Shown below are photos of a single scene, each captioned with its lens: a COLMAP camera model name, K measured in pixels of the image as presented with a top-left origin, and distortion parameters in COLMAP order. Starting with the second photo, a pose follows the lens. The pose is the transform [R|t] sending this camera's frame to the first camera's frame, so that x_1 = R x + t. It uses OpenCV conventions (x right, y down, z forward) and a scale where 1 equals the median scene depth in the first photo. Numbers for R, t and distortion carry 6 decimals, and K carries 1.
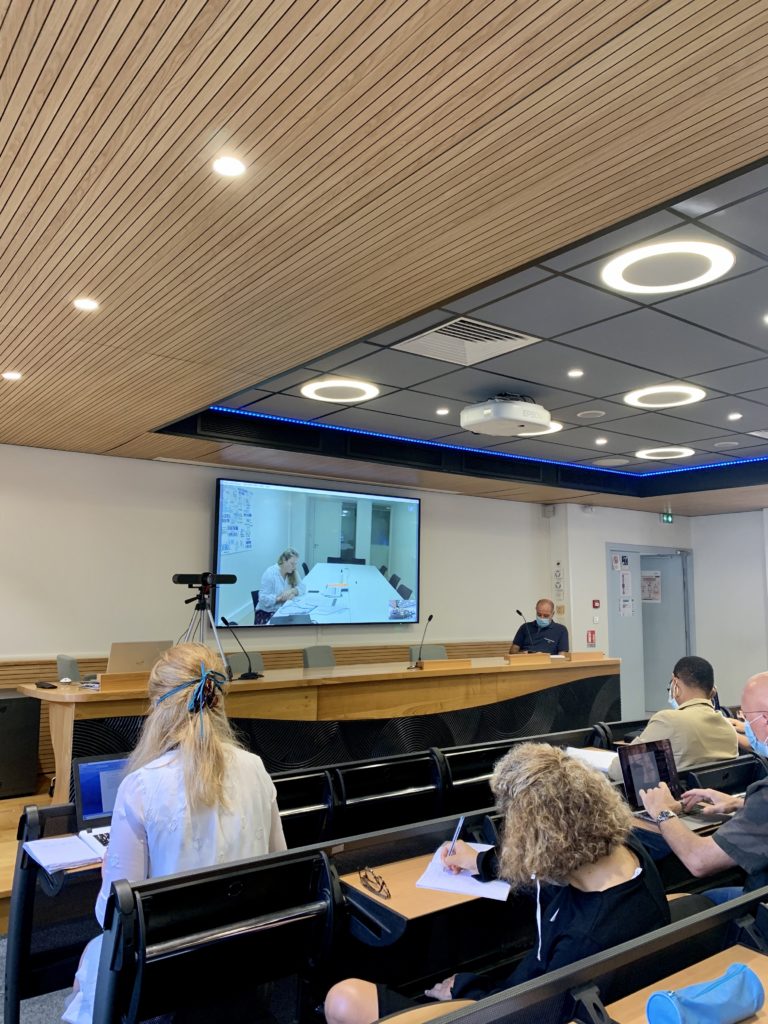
lens RADIAL K [[797.4, 0, 384.0], [0, 797.4, 512.0], [0, 0, 1]] dist [0.003255, 0.000150]
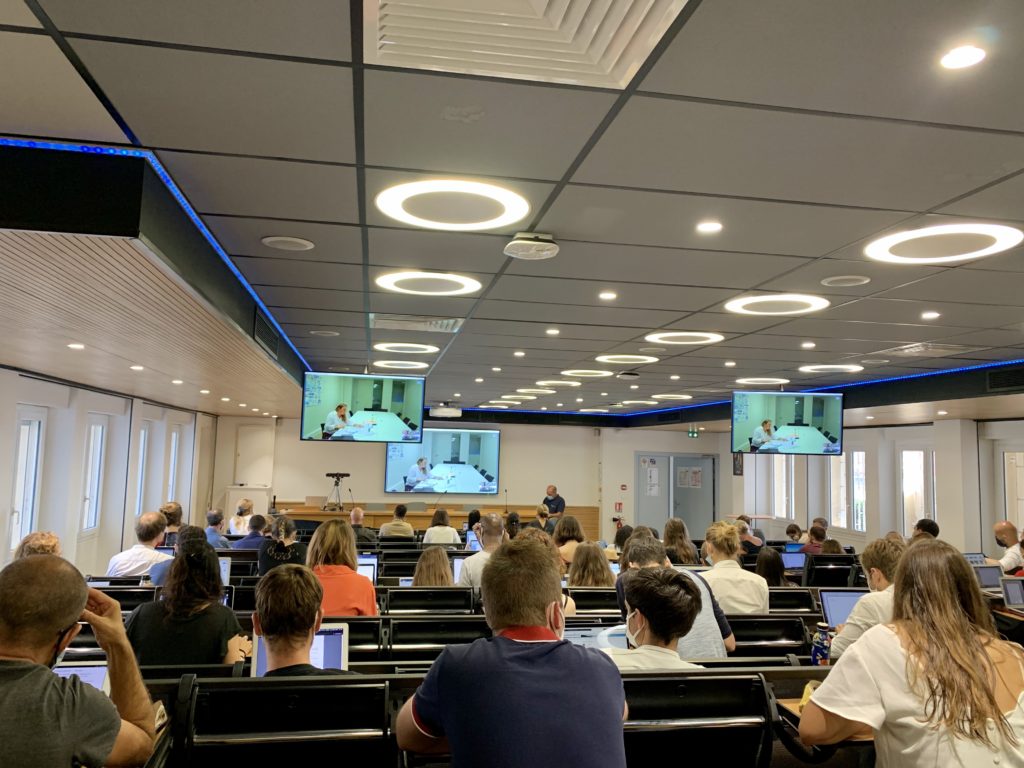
lens RADIAL K [[797.4, 0, 512.0], [0, 797.4, 384.0], [0, 0, 1]] dist [0.003255, 0.000150]
pose [[0.893103, -0.016768, -0.449541, 1.010166], [0.023868, 0.999664, 0.010132, -0.158838], [0.449220, -0.019779, 0.893202, -0.774720]]
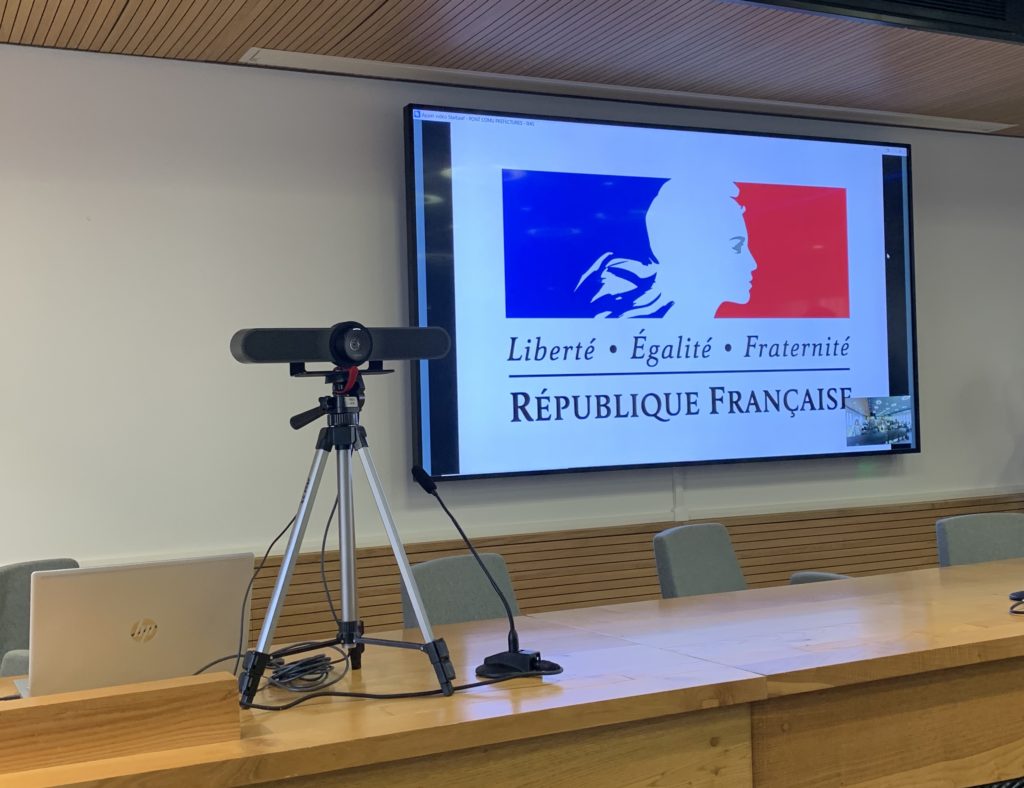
lens RADIAL K [[1288.1, 0, 512.0], [0, 1288.1, 394.0], [0, 0, 1]] dist [-0.004364, -0.004735]
pose [[0.985758, -0.039674, -0.163420, -0.056043], [0.055732, 0.993927, 0.094880, 0.039025], [0.158664, -0.102636, 0.981984, 0.348411]]
